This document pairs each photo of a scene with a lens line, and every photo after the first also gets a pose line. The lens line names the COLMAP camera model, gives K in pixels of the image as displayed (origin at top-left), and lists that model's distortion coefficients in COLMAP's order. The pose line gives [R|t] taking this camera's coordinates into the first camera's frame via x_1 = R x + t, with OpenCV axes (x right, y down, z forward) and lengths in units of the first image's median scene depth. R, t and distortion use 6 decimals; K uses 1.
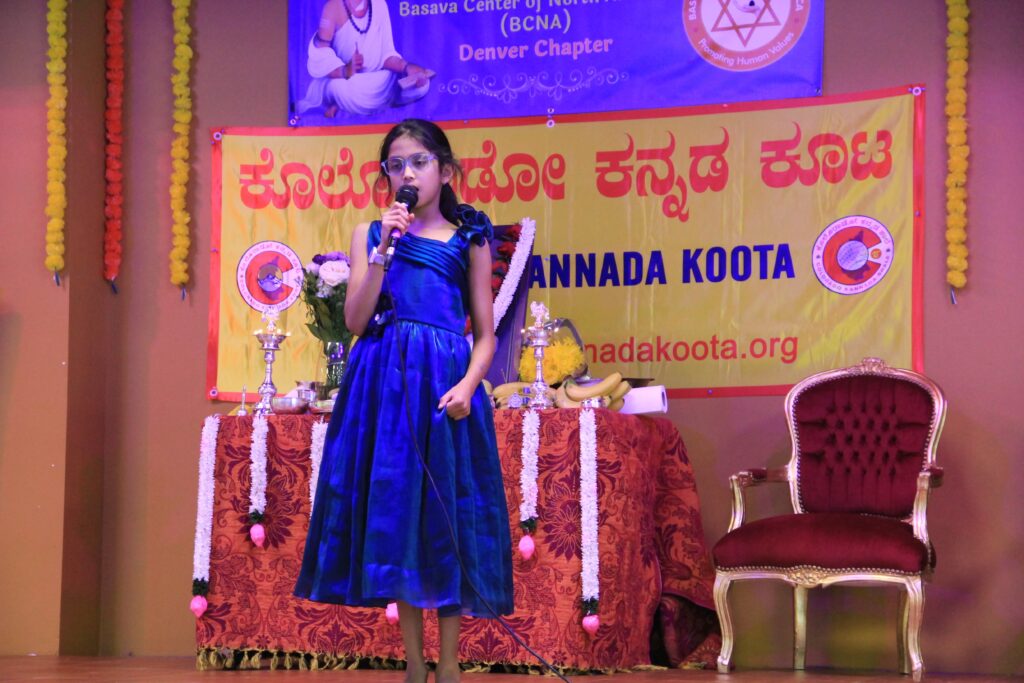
lens RADIAL K [[2676.6, 0, 512.1], [0, 2676.6, 351.8], [0, 0, 1]] dist [0.556026, 0.000000]
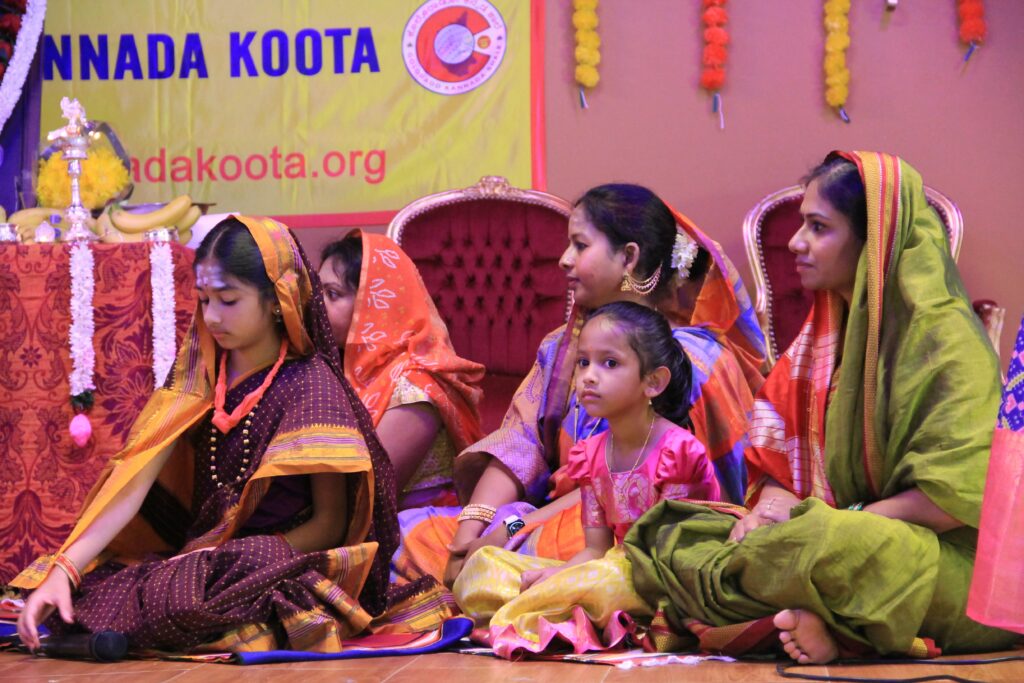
lens RADIAL K [[3246.0, 0, 516.4], [0, 3246.0, 358.7], [0, 0, 1]] dist [0.699596, 0.000000]
pose [[0.964438, -0.016468, 0.263797, -0.104480], [0.002381, 0.998558, 0.053632, 0.004239], [-0.264300, -0.051097, 0.963086, 0.085266]]
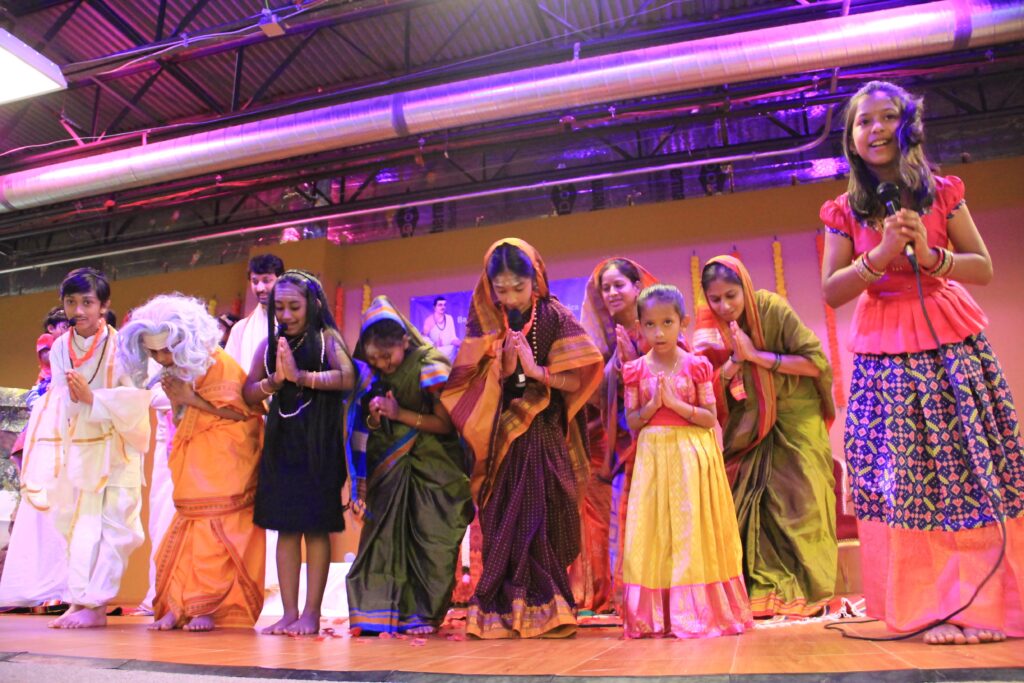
lens RADIAL K [[847.6, 0, 510.5], [0, 847.6, 340.0], [0, 0, 1]] dist [-0.178760, 0.107507]
pose [[0.998151, -0.006906, 0.060383, -0.042664], [0.018947, 0.979372, -0.201178, 0.041248], [-0.057748, 0.201950, 0.977692, 0.297493]]
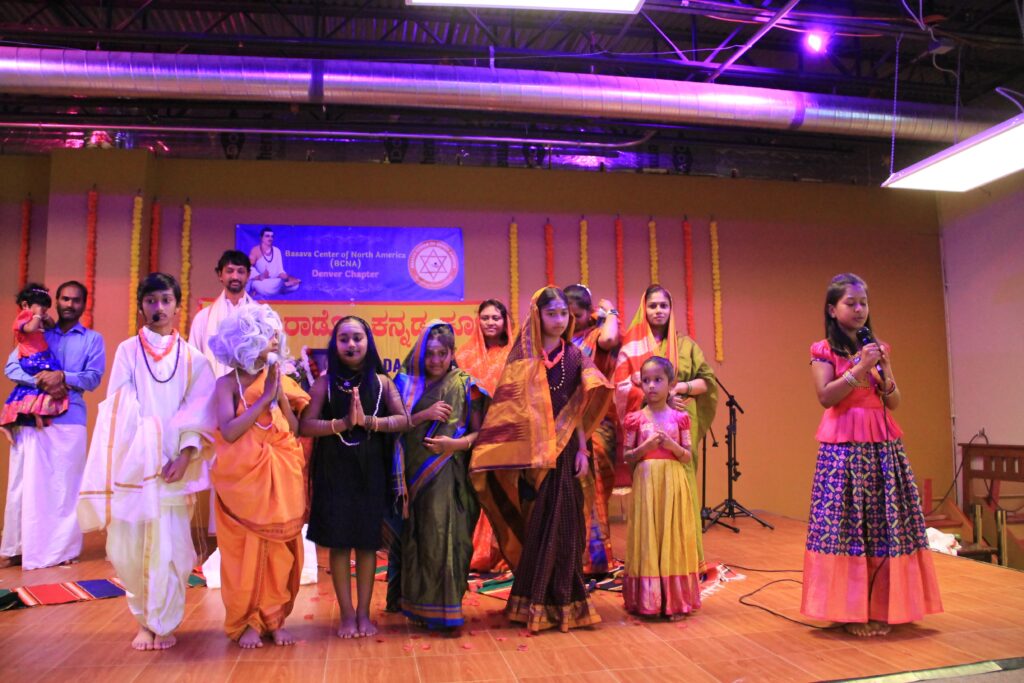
lens RADIAL K [[847.6, 0, 521.7], [0, 847.6, 337.0], [0, 0, 1]] dist [-0.178760, 0.107507]
pose [[0.861810, 0.033285, 0.506139, -0.245589], [-0.021572, 0.999347, -0.028989, -0.037779], [-0.506773, 0.014064, 0.861965, 0.271615]]
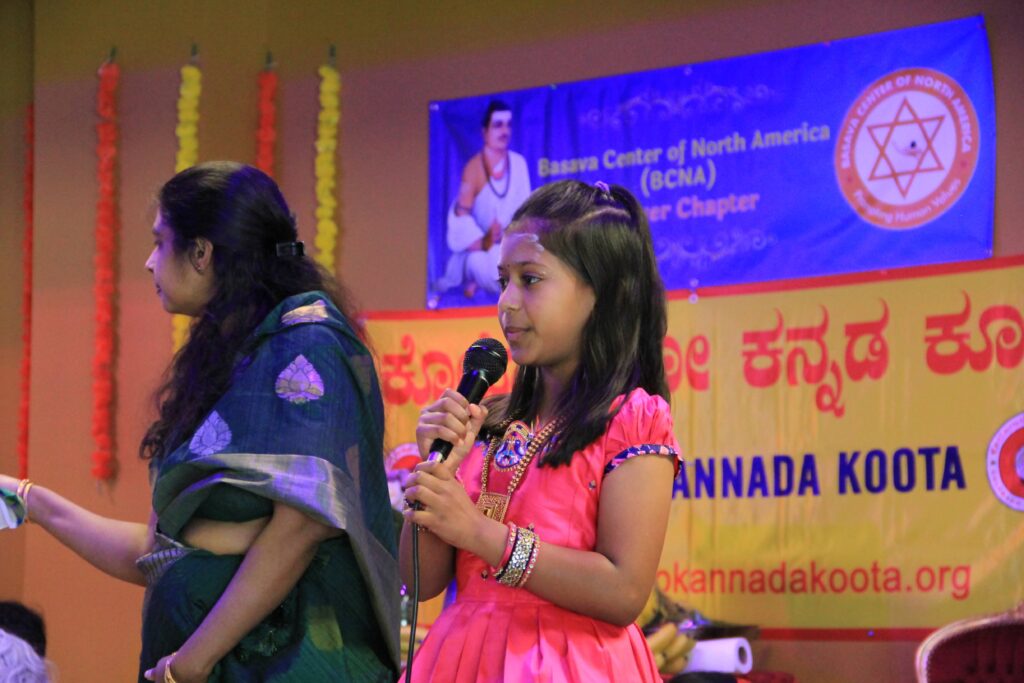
lens RADIAL K [[2987.1, 0, 514.2], [0, 2987.1, 346.5], [0, 0, 1]] dist [0.777171, 0.000000]
pose [[0.944079, -0.032995, -0.328065, 0.270760], [0.025259, 0.999294, -0.027816, -0.047372], [0.328751, 0.017974, 0.944246, 0.118366]]
